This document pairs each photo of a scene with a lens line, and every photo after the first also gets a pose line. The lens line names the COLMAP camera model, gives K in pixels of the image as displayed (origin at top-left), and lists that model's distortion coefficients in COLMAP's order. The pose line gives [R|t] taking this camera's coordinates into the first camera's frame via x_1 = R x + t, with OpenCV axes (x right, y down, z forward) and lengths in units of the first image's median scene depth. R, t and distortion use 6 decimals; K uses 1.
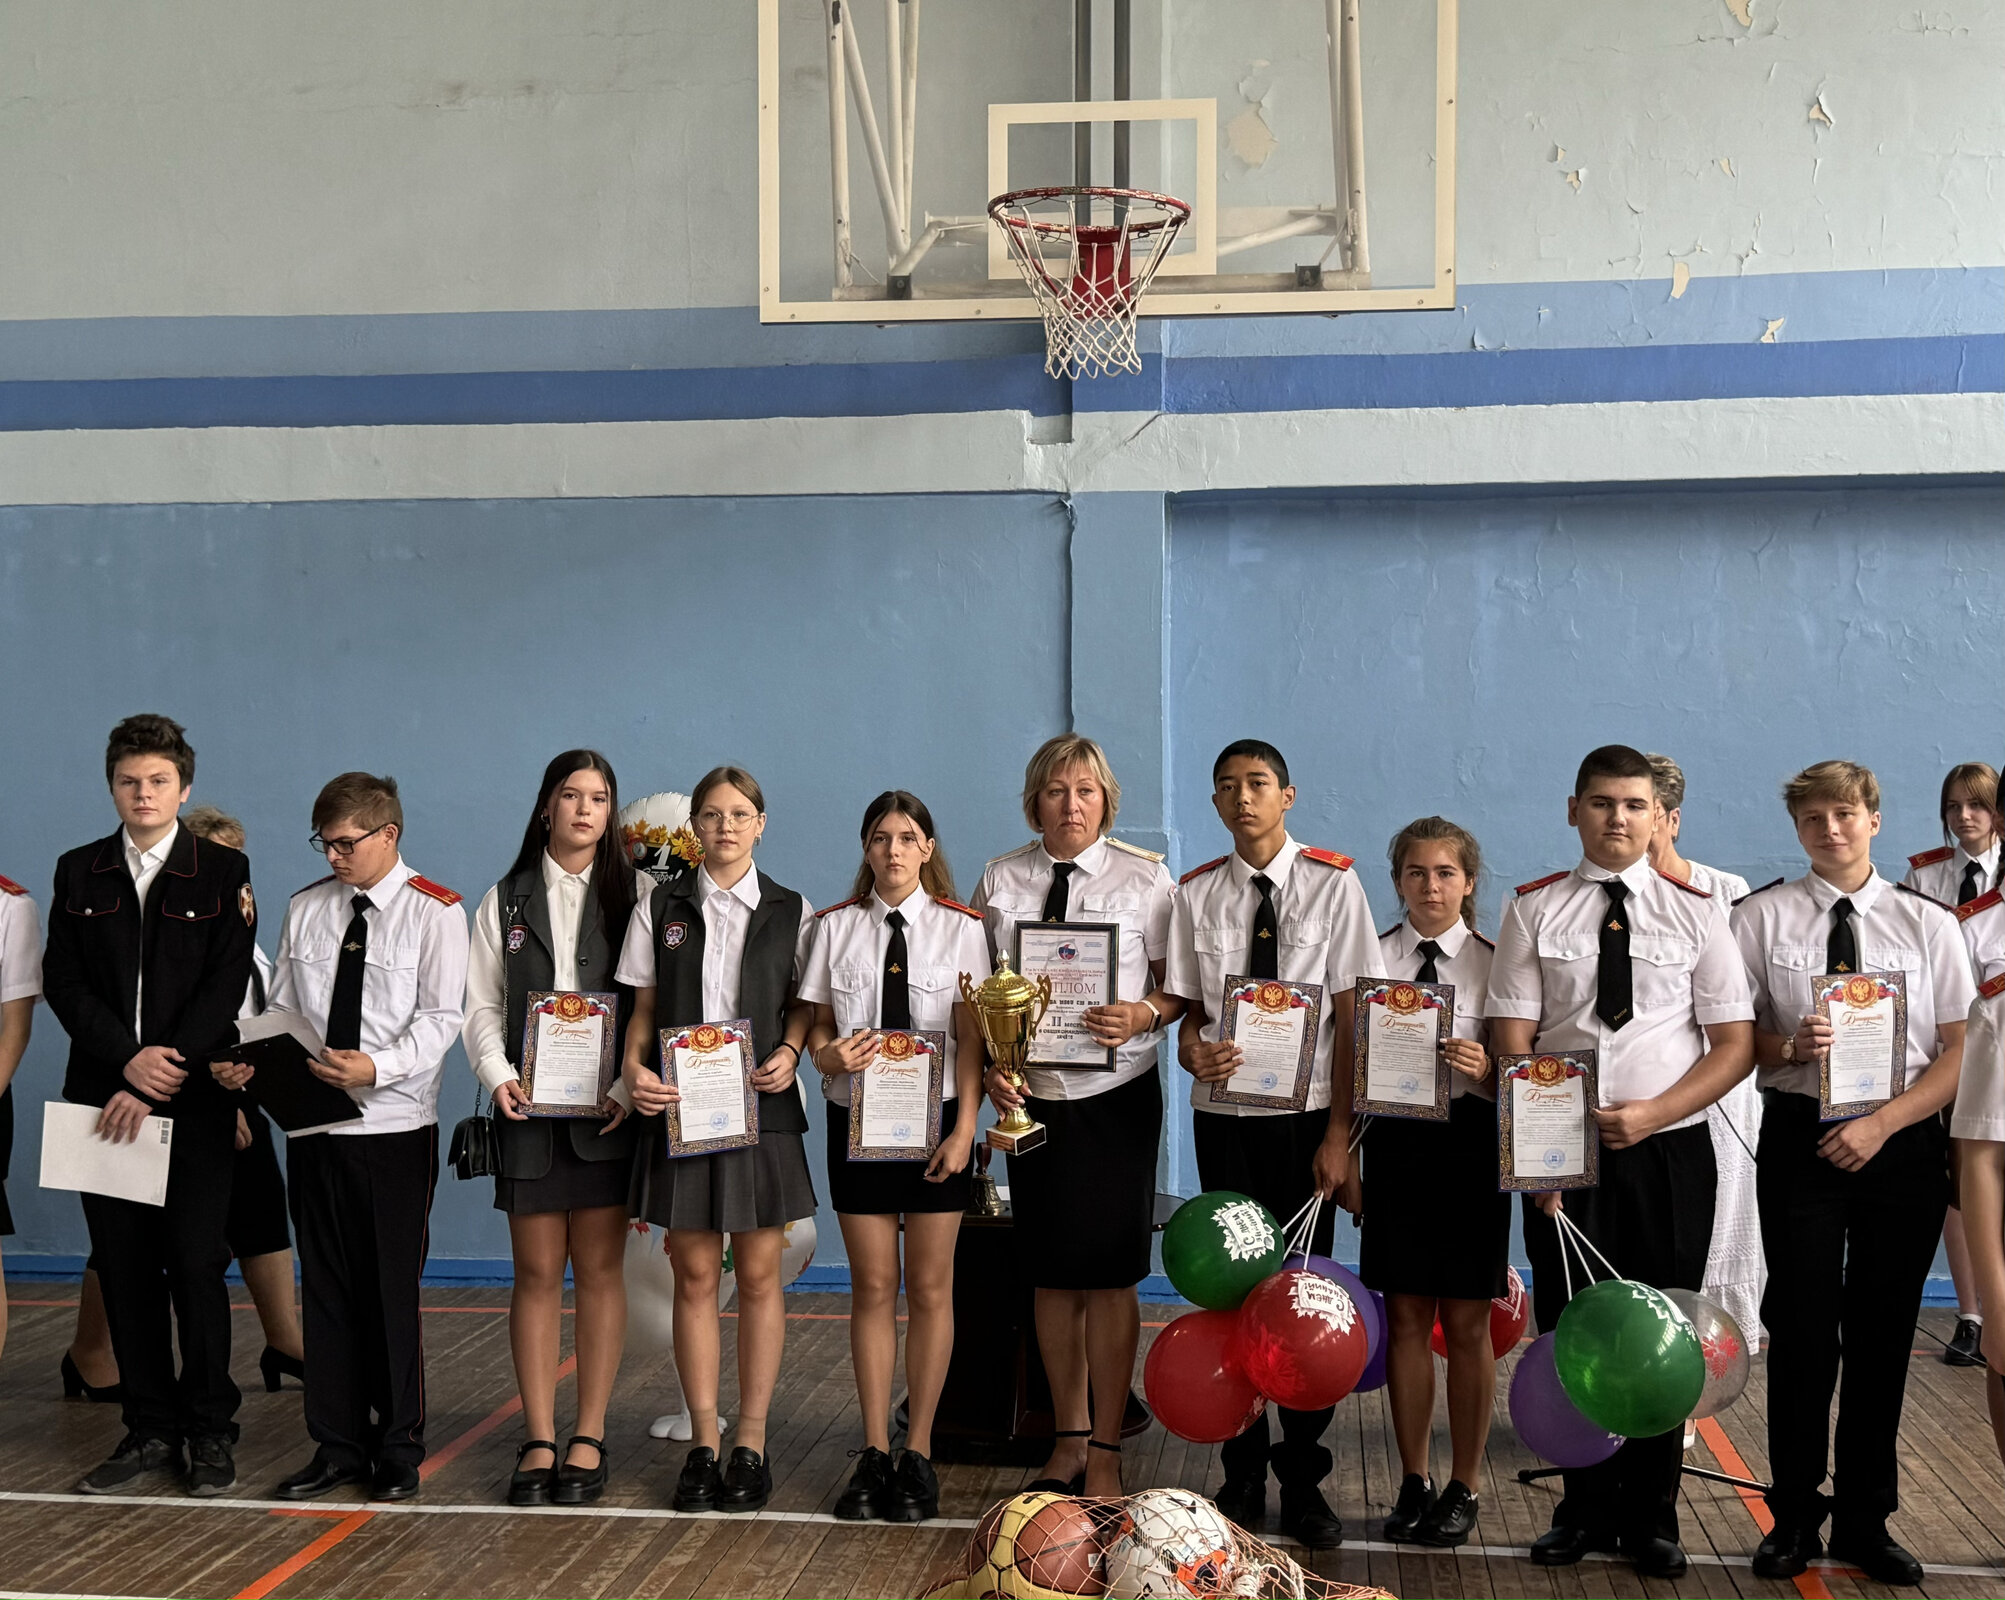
lens RADIAL K [[2453.7, 0, 1002.5], [0, 2453.7, 800.0], [0, 0, 1]] dist [0.011815, -0.000513]
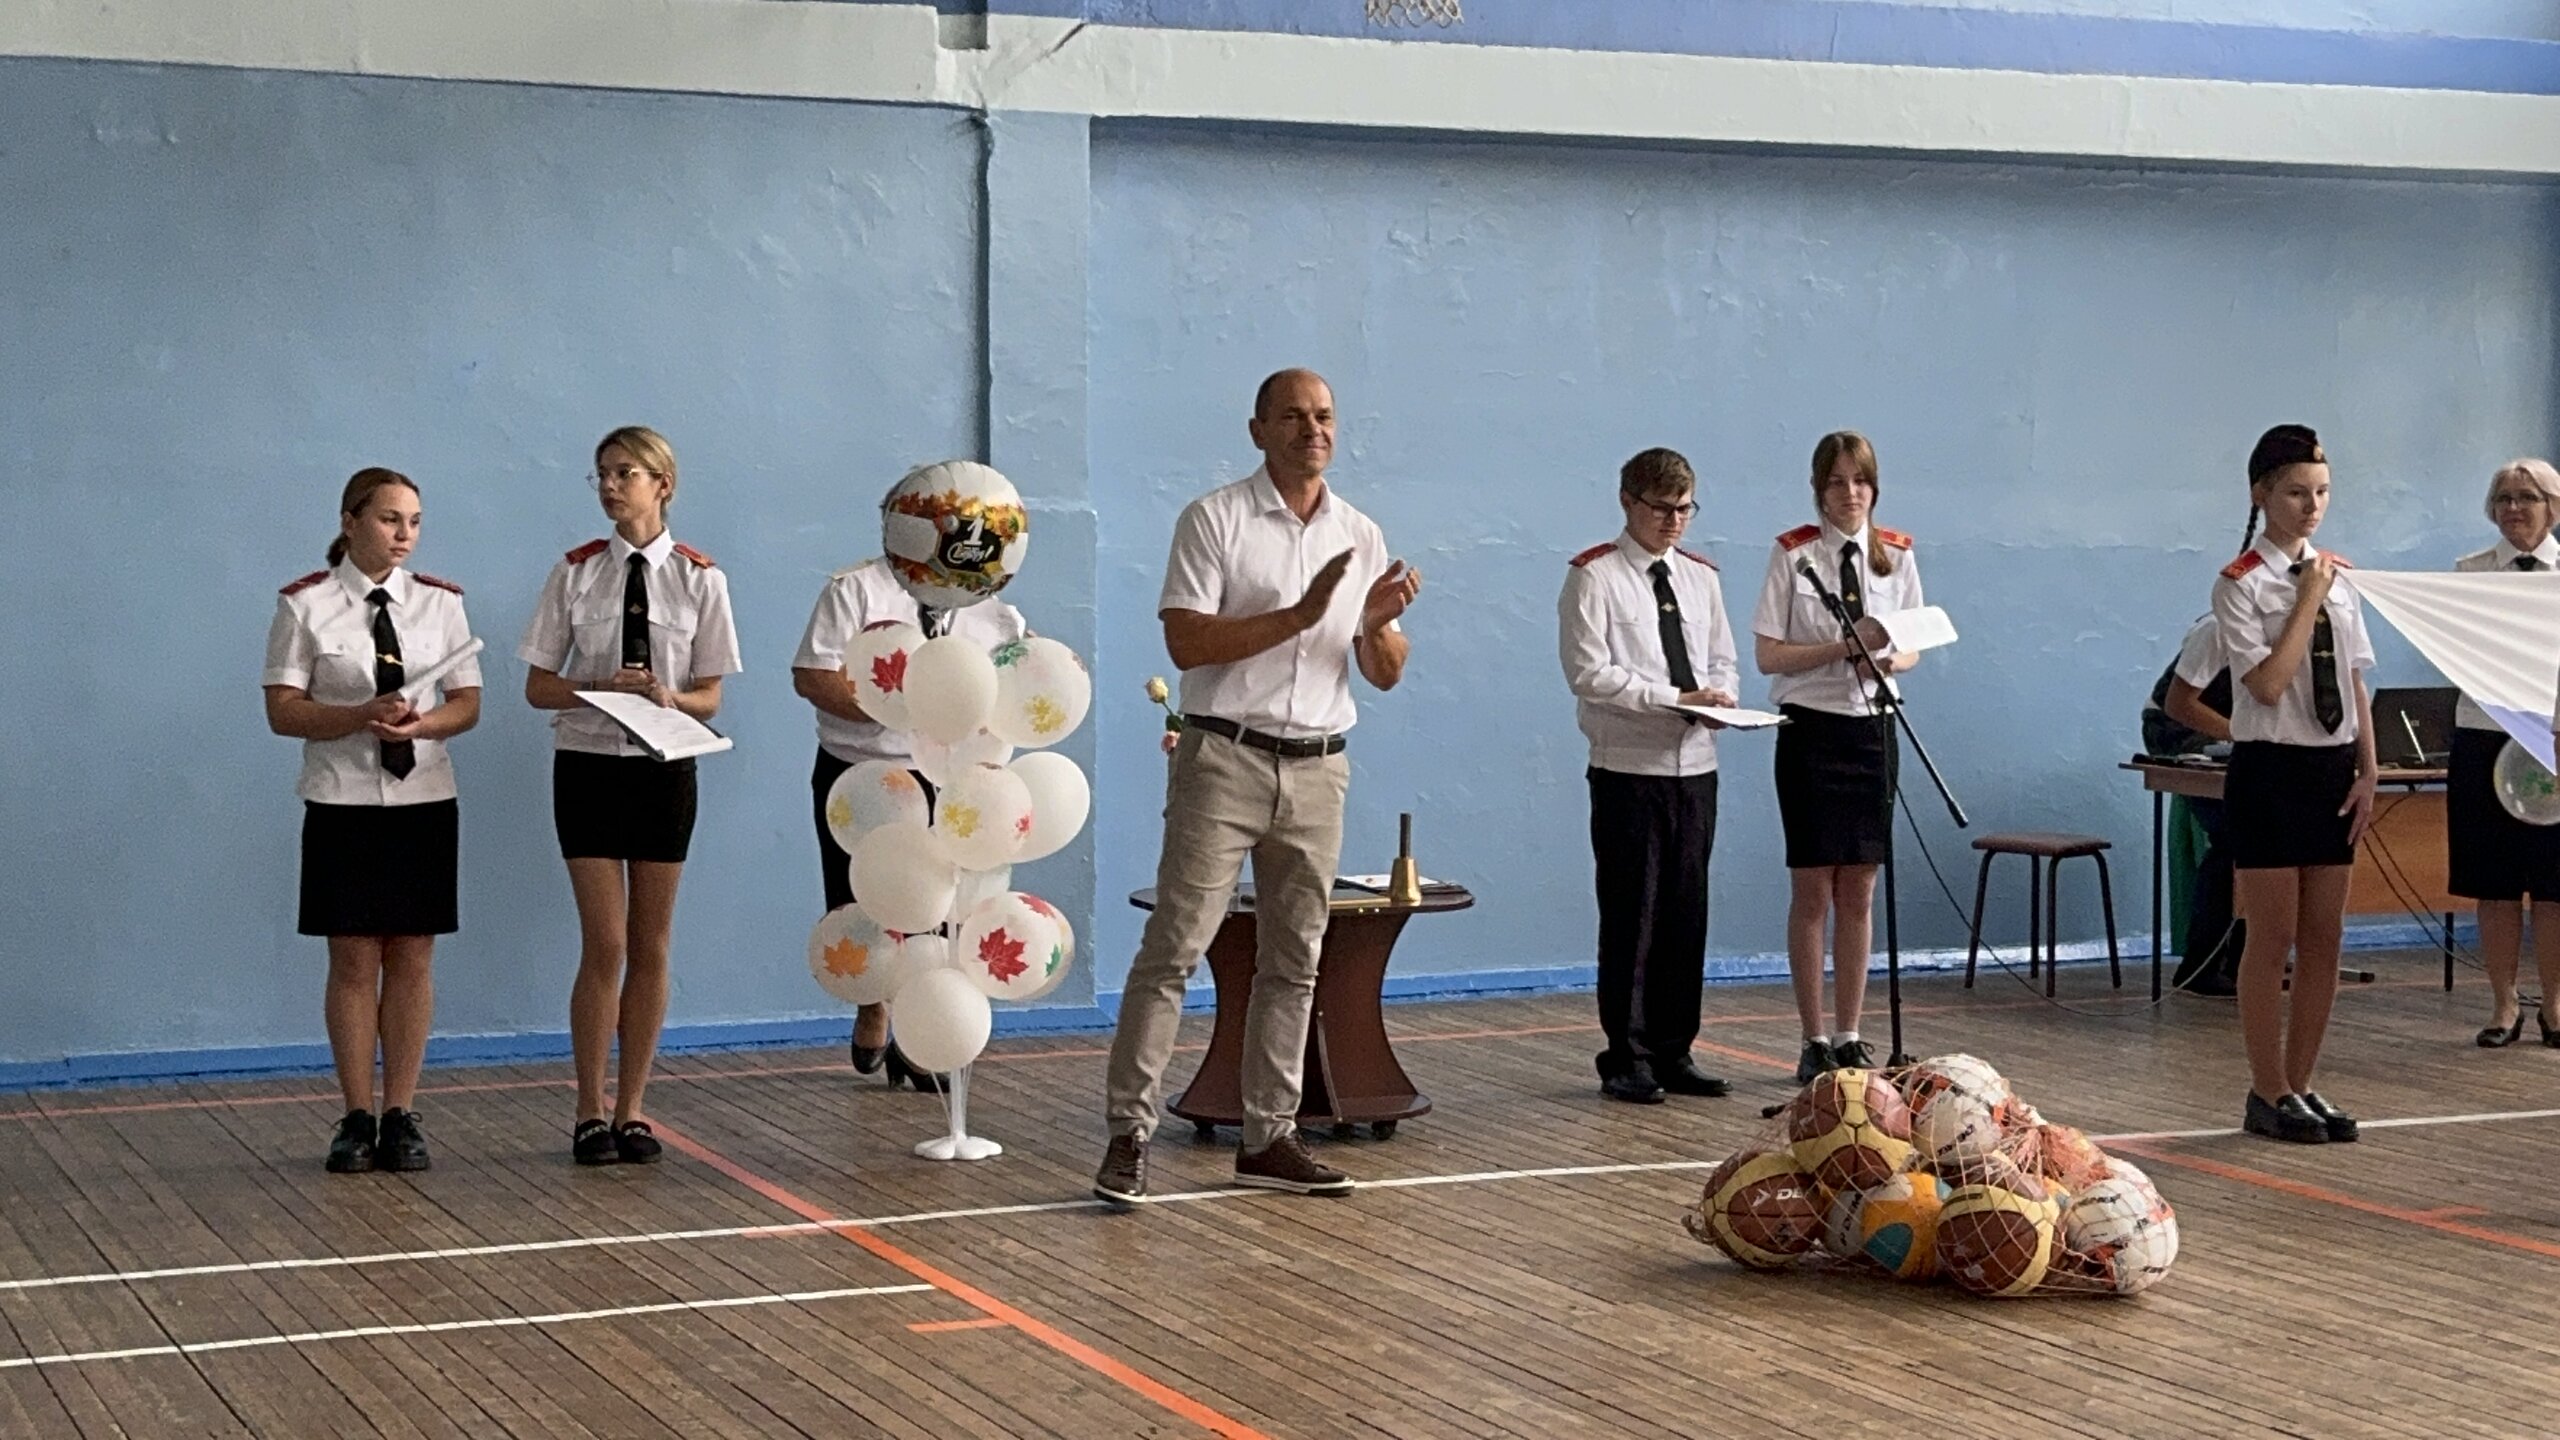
lens RADIAL K [[3929.4, 0, 1280.0], [0, 3929.4, 720.0], [0, 0, 1]] dist [0.020805, -0.045662]
pose [[0.850183, -0.024833, 0.525902, -0.605471], [-0.006356, 0.998330, 0.057417, 0.006695], [-0.526449, -0.052157, 0.848605, -0.216446]]
